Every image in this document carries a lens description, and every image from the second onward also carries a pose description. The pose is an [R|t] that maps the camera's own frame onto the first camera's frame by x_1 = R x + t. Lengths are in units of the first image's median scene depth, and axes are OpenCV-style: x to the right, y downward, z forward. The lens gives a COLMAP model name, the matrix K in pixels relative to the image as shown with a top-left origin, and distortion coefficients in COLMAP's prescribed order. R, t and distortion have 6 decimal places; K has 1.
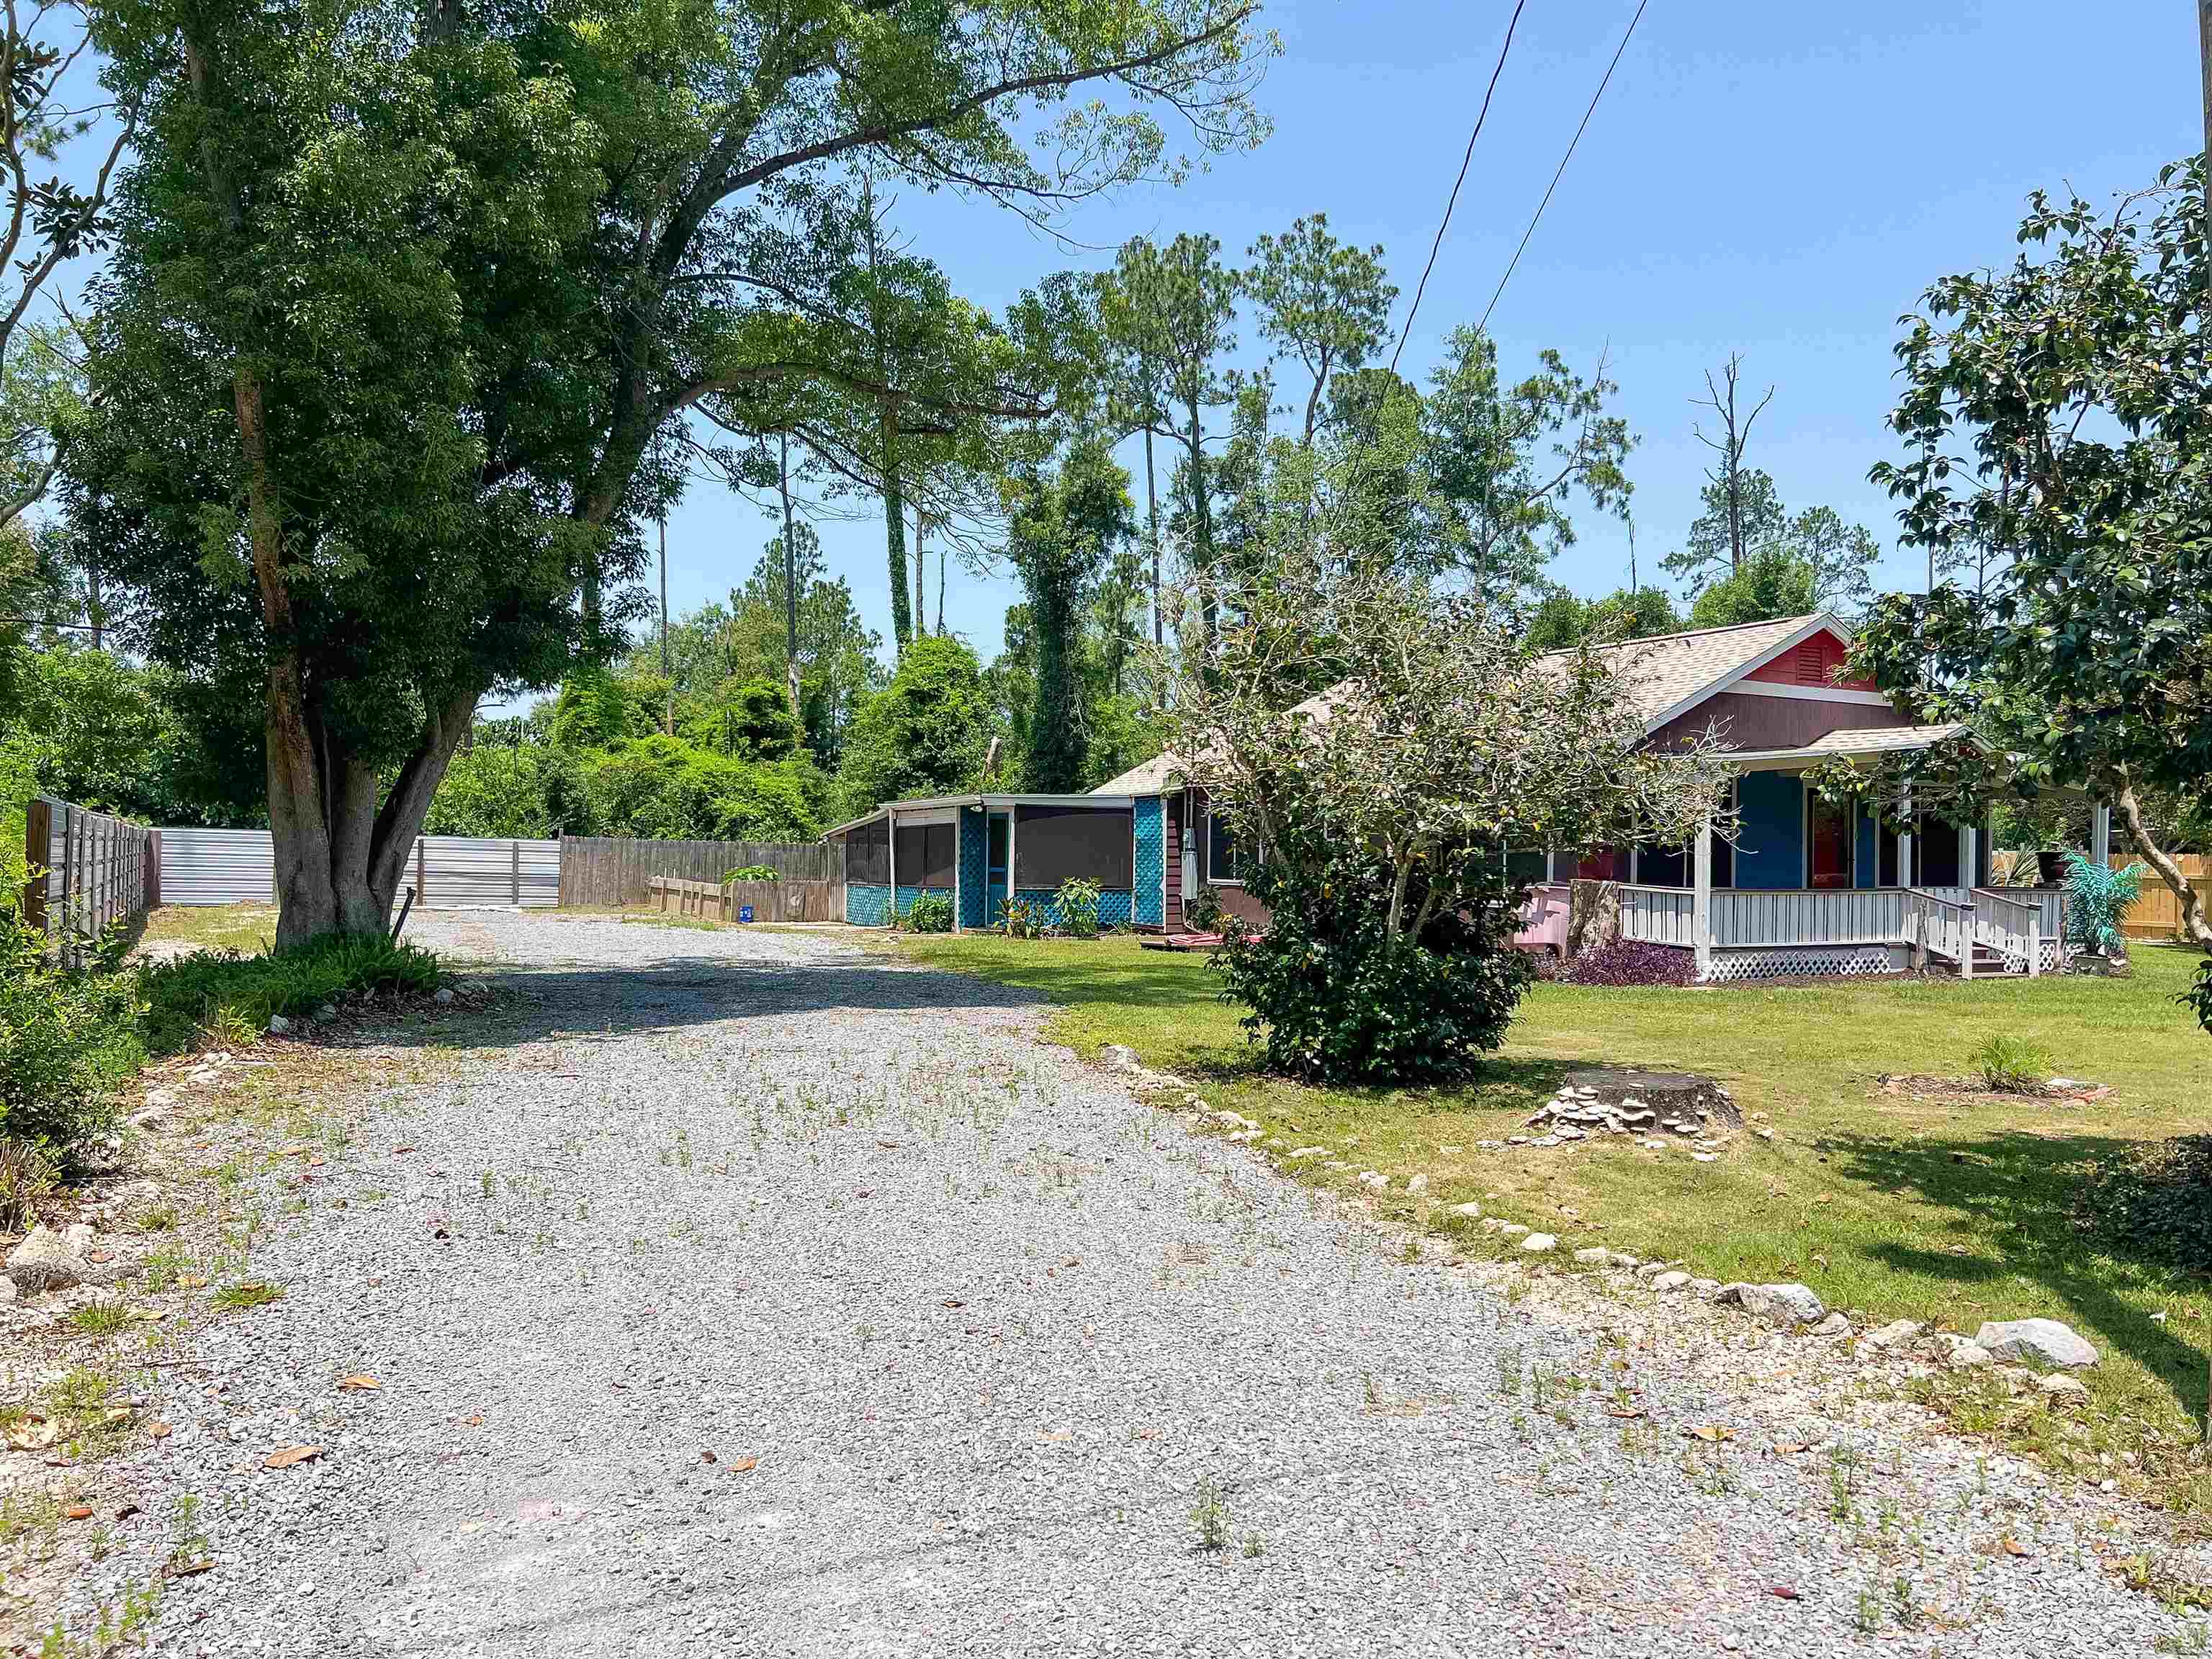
lens RADIAL K [[1728.8, 0, 1115.0], [0, 1728.8, 754.7], [0, 0, 1]] dist [0.012760, -0.000529]
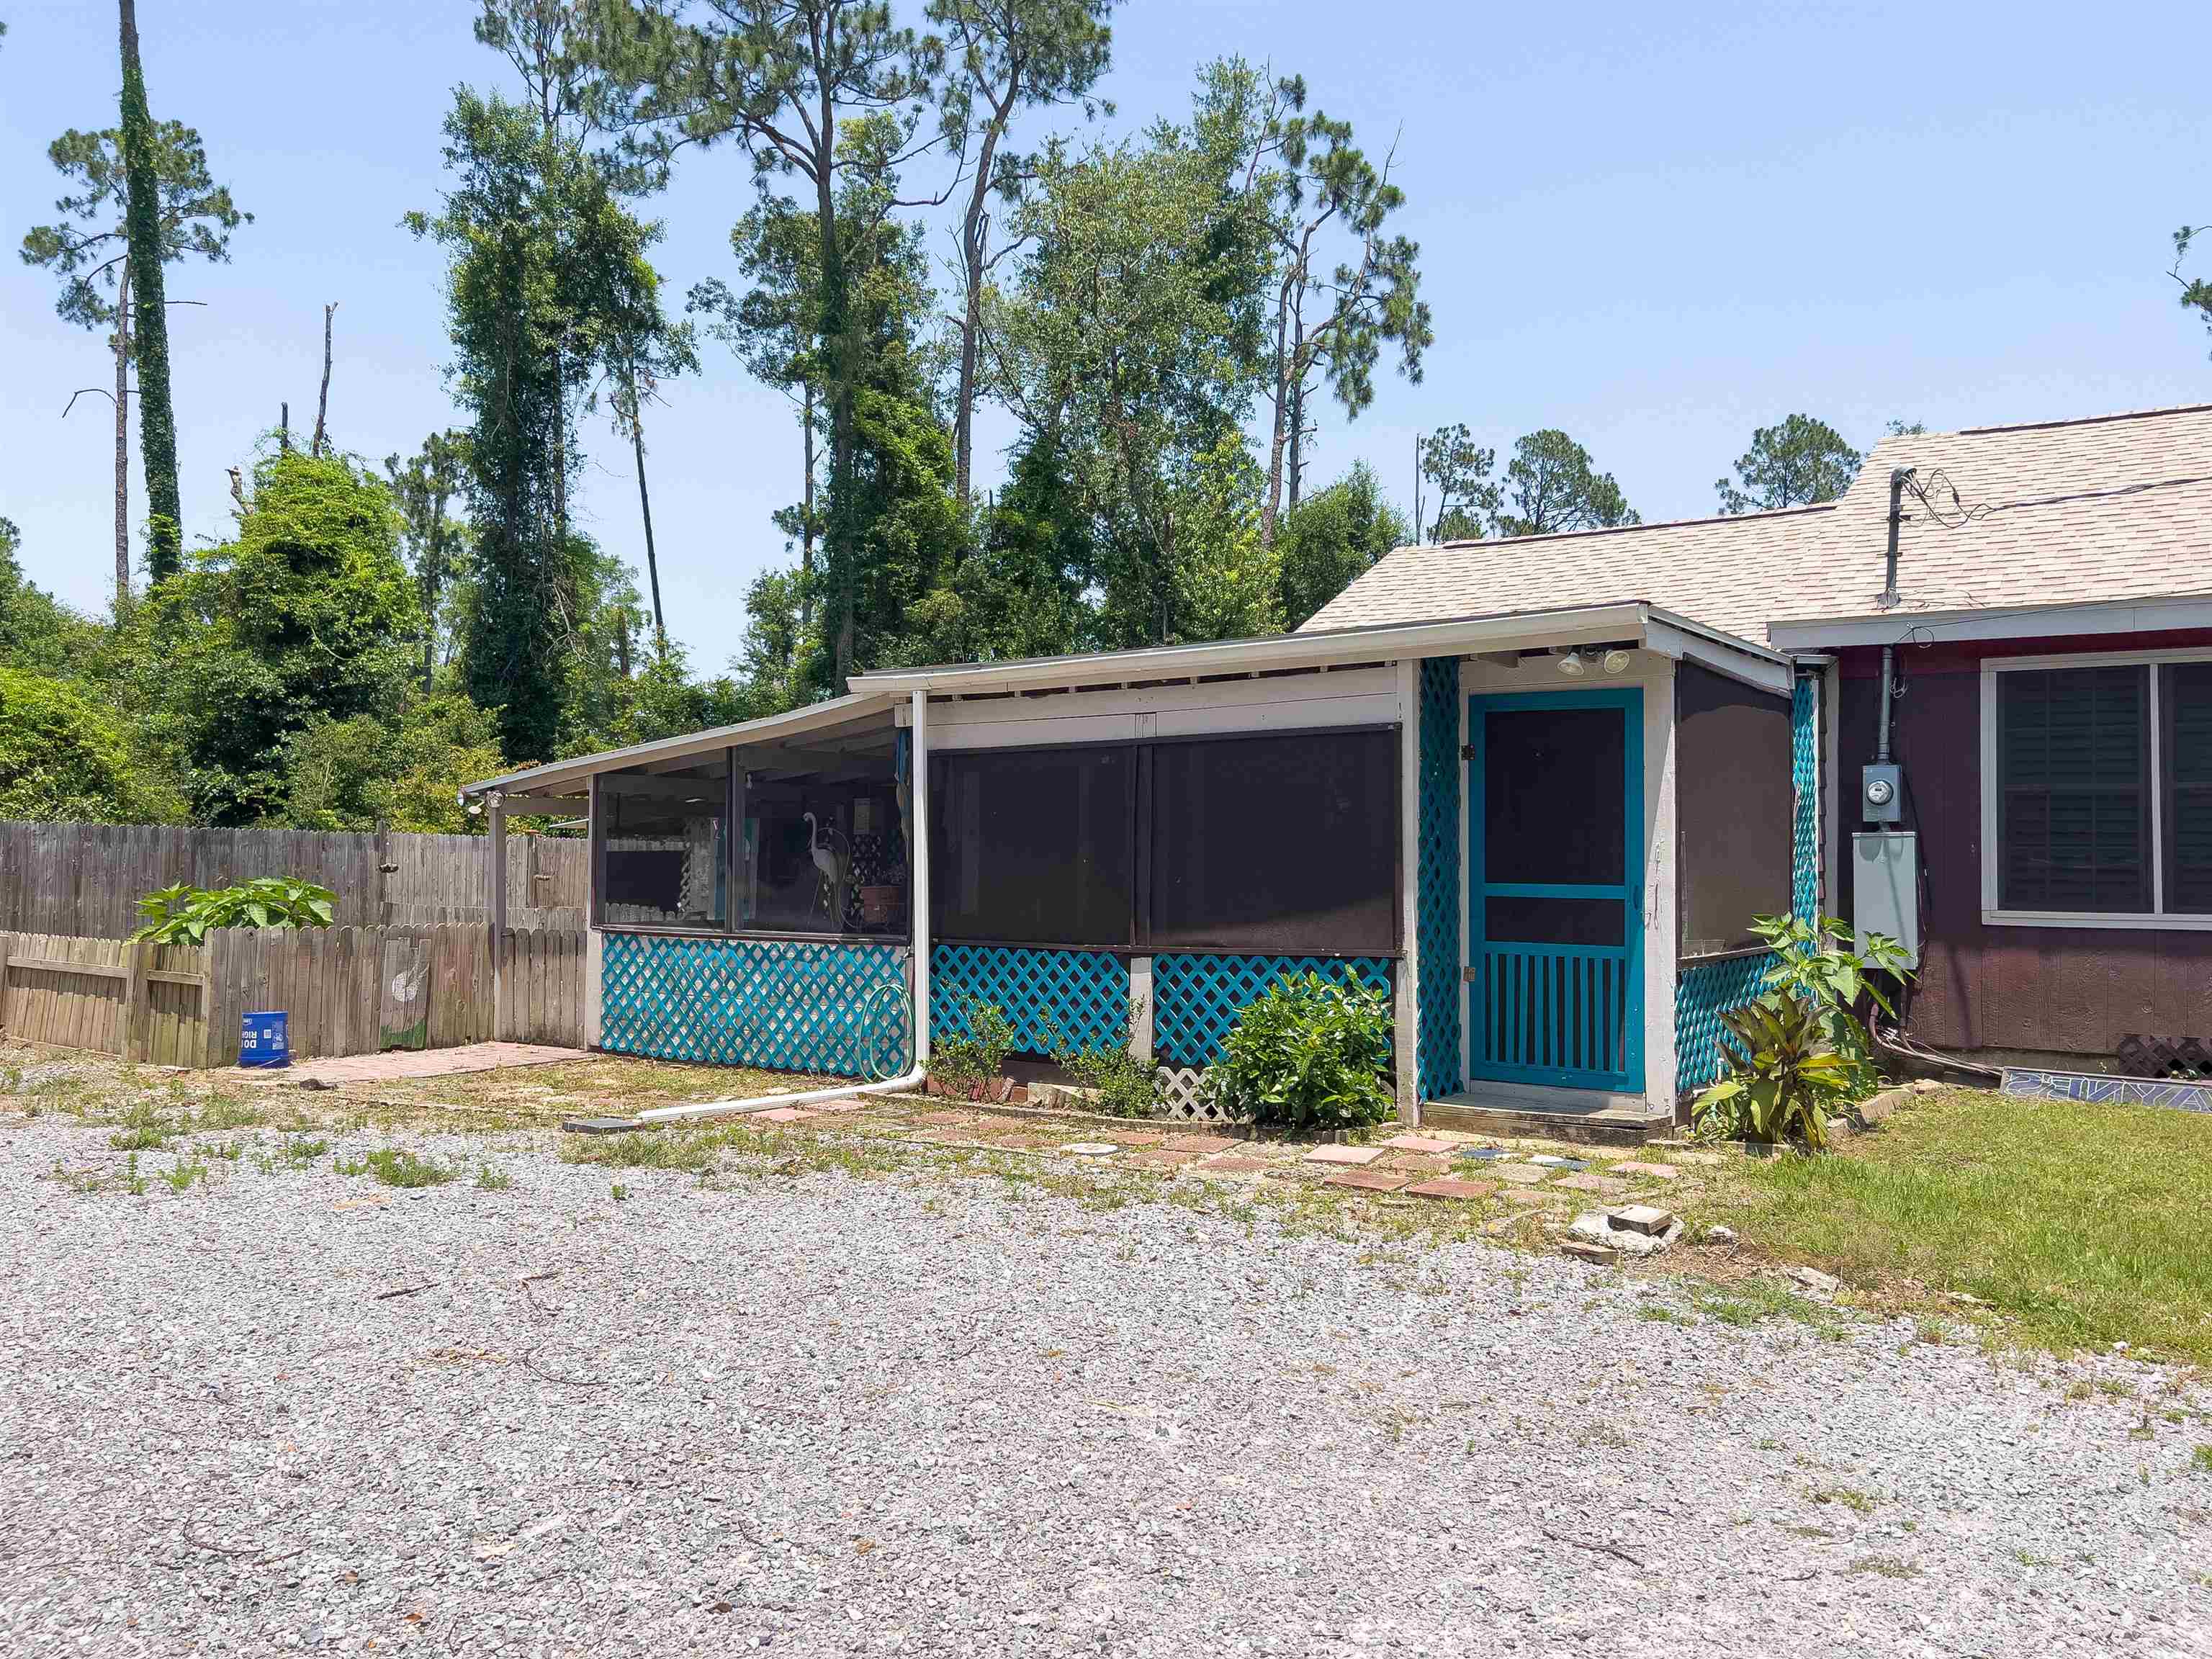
lens RADIAL K [[1694.5, 0, 1106.0], [0, 1694.5, 829.5], [0, 0, 1]] dist [0.001233, 0.007722]
pose [[0.882443, 0.005115, 0.470392, -0.164816], [-0.024885, 0.999048, 0.035819, 0.030137], [-0.469762, -0.043314, 0.881730, 0.493465]]
